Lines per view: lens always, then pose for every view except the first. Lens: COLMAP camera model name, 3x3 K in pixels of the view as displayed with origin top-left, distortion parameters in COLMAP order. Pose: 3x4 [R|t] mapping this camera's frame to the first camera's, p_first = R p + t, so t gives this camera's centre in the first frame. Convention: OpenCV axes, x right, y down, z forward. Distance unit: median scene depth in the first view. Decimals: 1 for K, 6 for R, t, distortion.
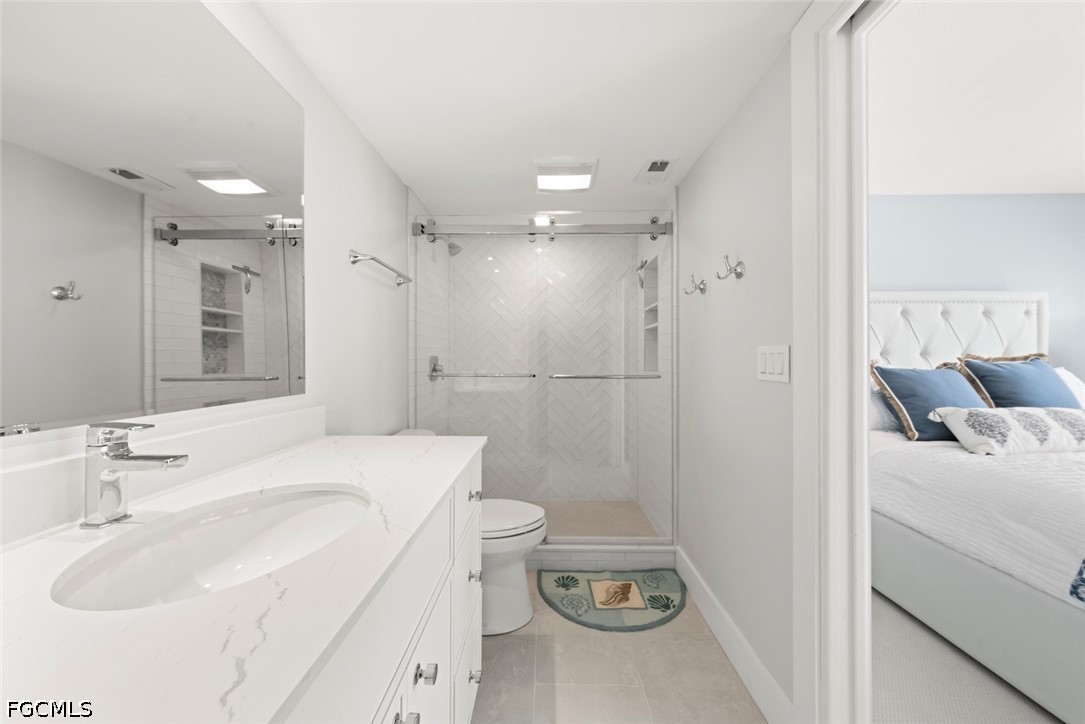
lens RADIAL K [[381.0, 0, 541.0], [0, 381.0, 356.1], [0, 0, 1]] dist [0.000454, 0.000082]
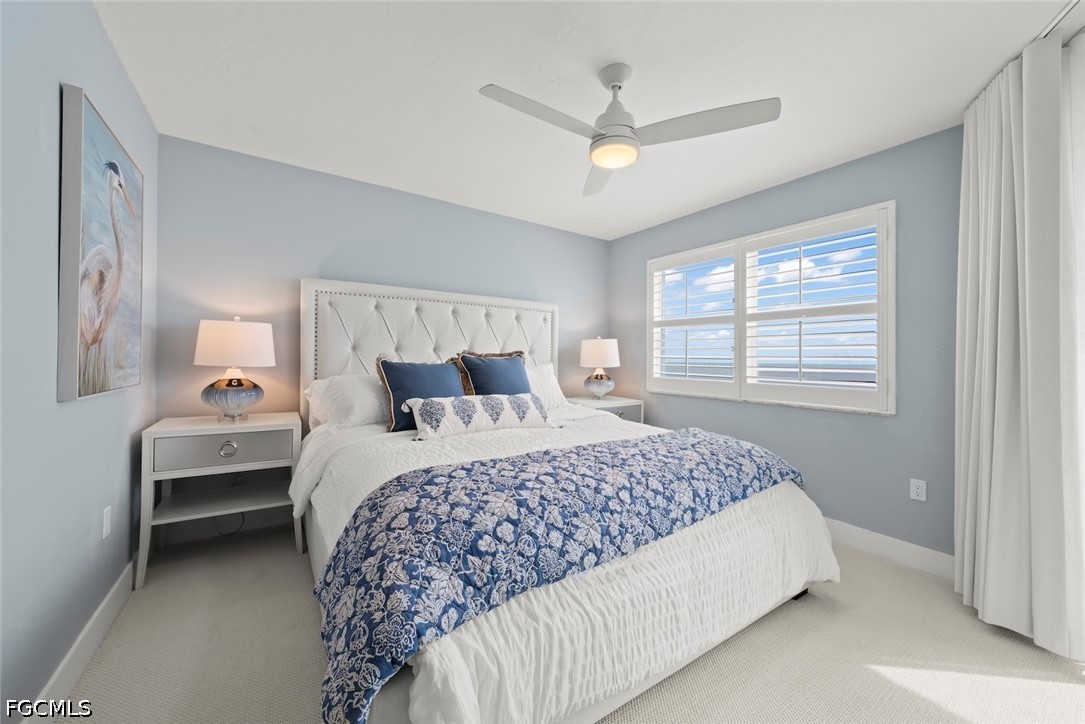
lens RADIAL K [[406.5, 0, 545.0], [0, 406.5, 354.7], [0, 0, 1]] dist [-0.000196, -0.000110]
pose [[0.814394, 0.016374, 0.580082, 0.636558], [-0.017092, 0.999845, -0.004226, 0.009750], [-0.580061, -0.006473, 0.814547, -0.126741]]
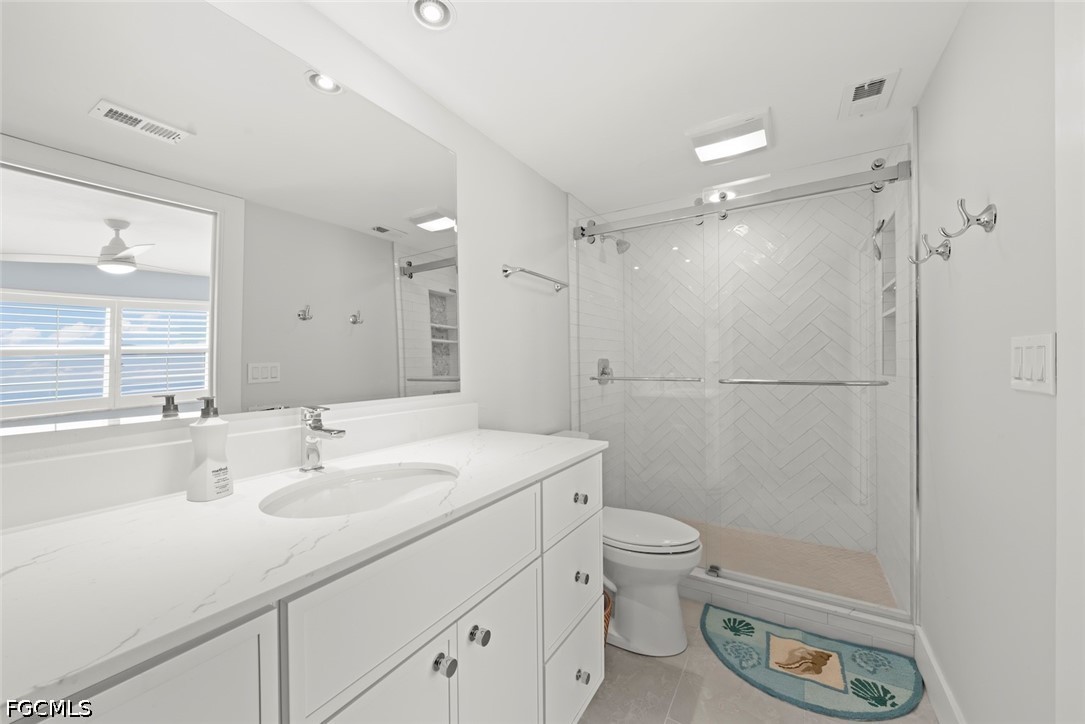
lens RADIAL K [[410.1, 0, 539.3], [0, 410.1, 365.0], [0, 0, 1]] dist [-0.001923, -0.000243]
pose [[0.860436, -0.007502, -0.509504, 0.145865], [0.015409, 0.999817, 0.011302, 0.001345], [0.509326, -0.017575, 0.860394, 0.011946]]
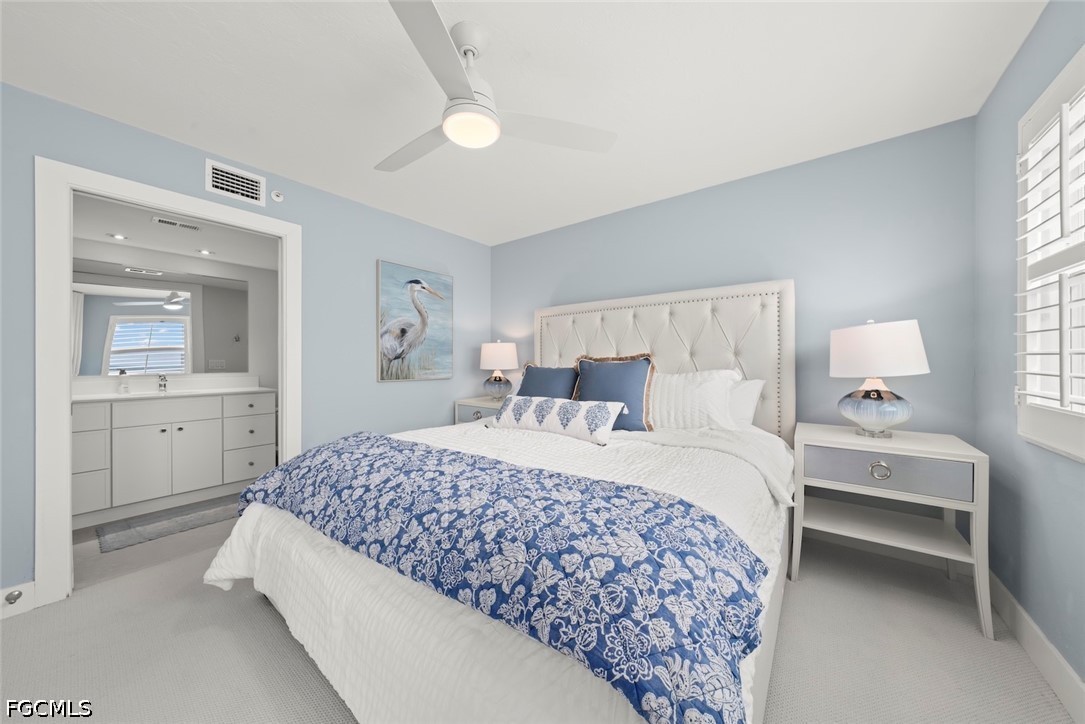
lens RADIAL K [[370.4, 0, 549.2], [0, 370.4, 358.6], [0, 0, 1]] dist [0.001312, 0.000056]
pose [[0.804318, -0.006237, -0.594166, 1.781030], [0.007161, 0.999974, -0.000803, 0.005925], [0.594156, -0.003609, 0.804342, 0.017189]]
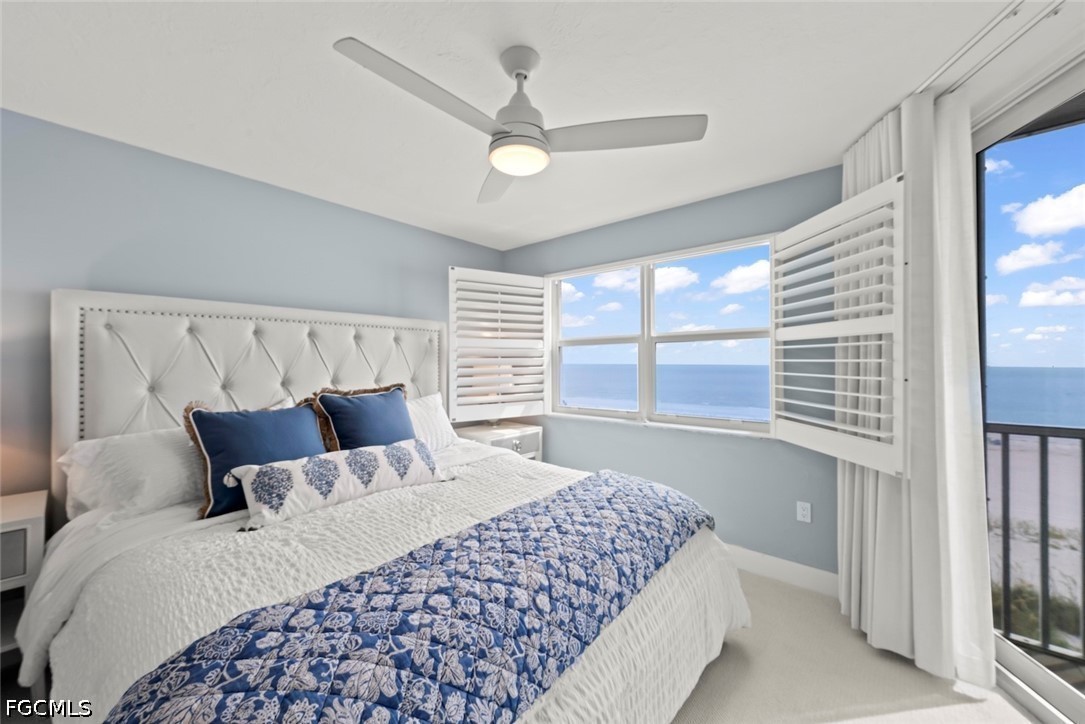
lens RADIAL K [[421.6, 0, 543.3], [0, 421.6, 358.6], [0, 0, 1]] dist [0.005022, -0.000014]
pose [[0.634514, 0.009861, 0.772848, 0.714386], [-0.001516, 0.999933, -0.011514, -0.064943], [-0.772910, 0.006134, 0.634487, -0.006031]]
